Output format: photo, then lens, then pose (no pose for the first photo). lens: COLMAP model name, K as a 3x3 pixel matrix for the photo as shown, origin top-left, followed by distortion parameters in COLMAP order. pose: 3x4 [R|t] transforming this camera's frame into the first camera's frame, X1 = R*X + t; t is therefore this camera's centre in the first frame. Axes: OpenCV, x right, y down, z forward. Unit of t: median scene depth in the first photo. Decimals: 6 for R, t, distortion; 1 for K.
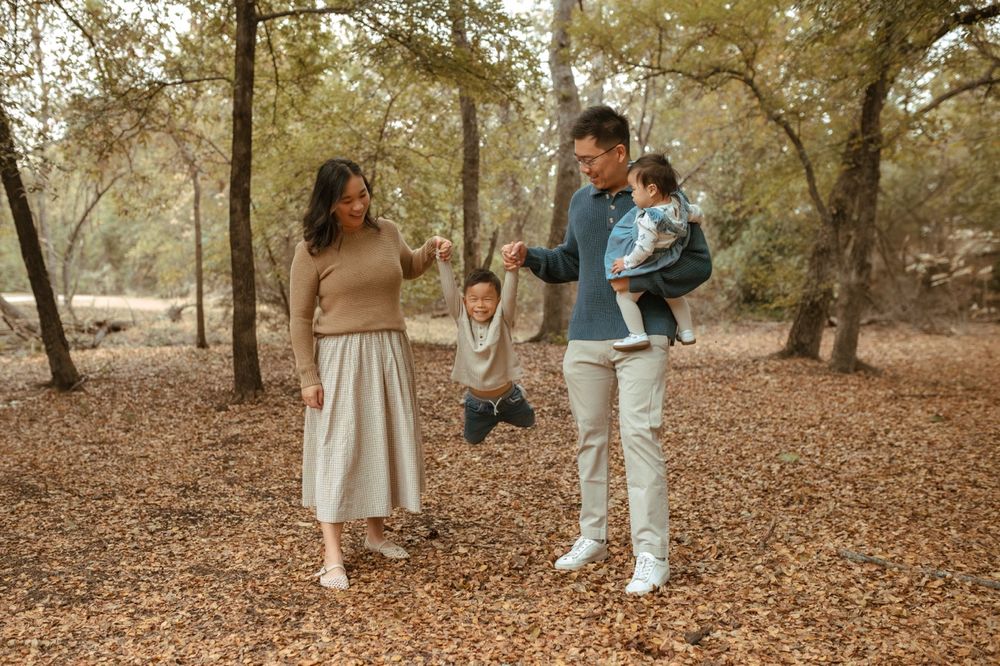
lens RADIAL K [[1023.2, 0, 497.1], [0, 1023.2, 333.7], [0, 0, 1]] dist [-0.000163, 0.000610]
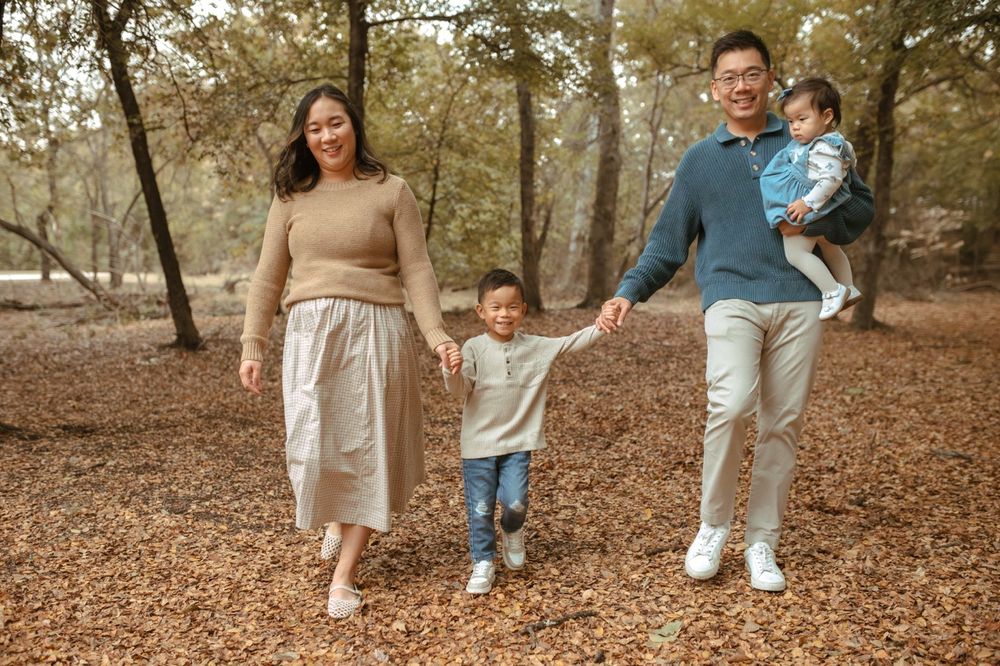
lens RADIAL K [[972.7, 0, 502.3], [0, 972.7, 329.9], [0, 0, 1]] dist [-0.003837, 0.006514]
pose [[0.999143, -0.006418, 0.040883, -0.179955], [0.005628, 0.999796, 0.019412, 0.021011], [-0.041000, -0.019165, 0.998975, -0.148268]]
